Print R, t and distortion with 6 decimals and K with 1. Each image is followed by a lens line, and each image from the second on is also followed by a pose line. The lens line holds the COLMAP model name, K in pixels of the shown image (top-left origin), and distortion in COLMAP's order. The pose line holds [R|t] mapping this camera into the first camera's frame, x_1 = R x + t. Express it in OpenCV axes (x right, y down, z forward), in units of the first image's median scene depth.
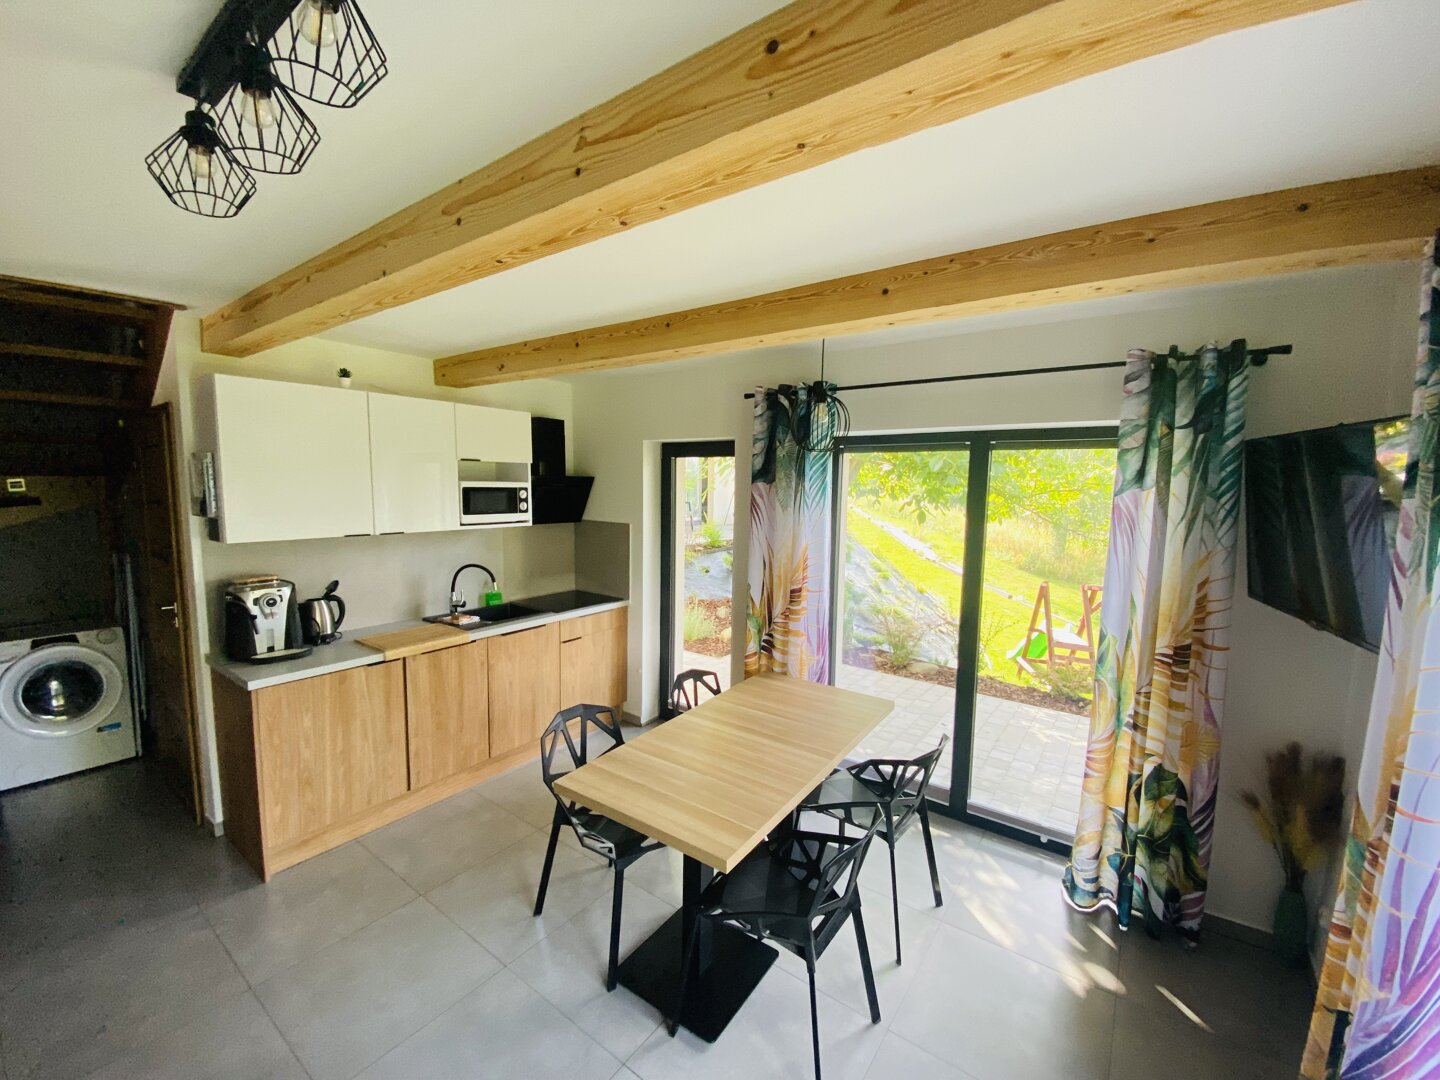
lens RADIAL K [[592.9, 0, 720.0], [0, 592.9, 540.0], [0, 0, 1]] dist [0.013401, -0.017646]
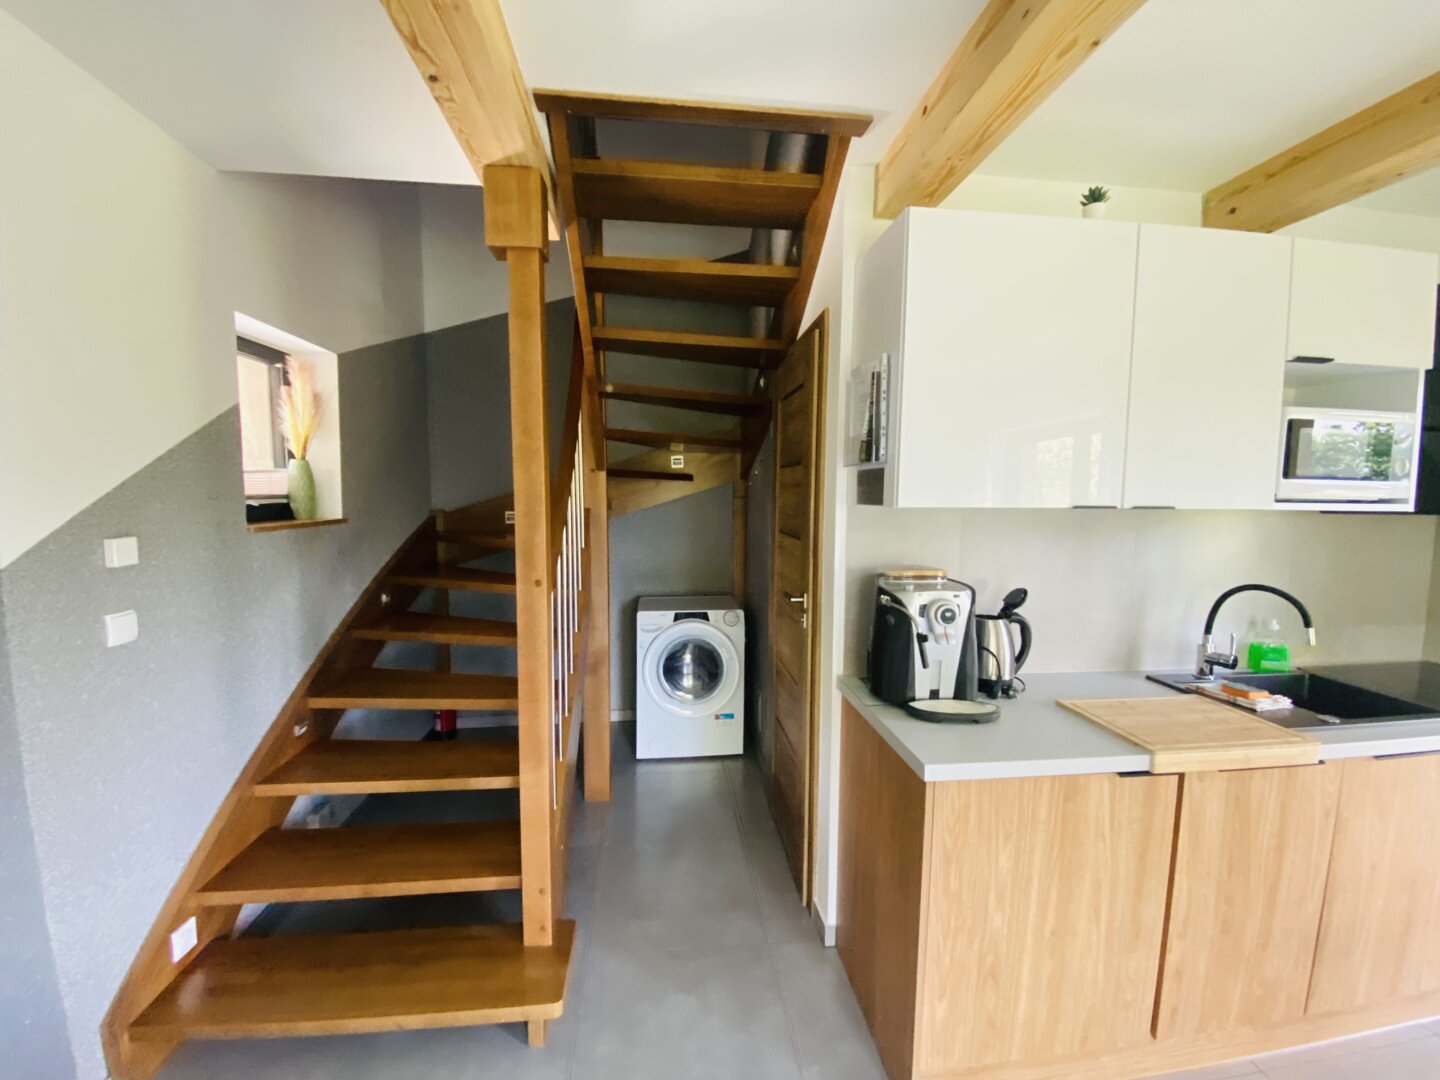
lens RADIAL K [[575.8, 0, 721.2], [0, 575.8, 549.5], [0, 0, 1]] dist [-0.000840, -0.012947]
pose [[0.680615, 0.066921, -0.729578, -0.479327], [-0.075817, 0.996907, 0.020713, 0.044342], [0.728708, 0.041217, 0.683583, 0.438246]]
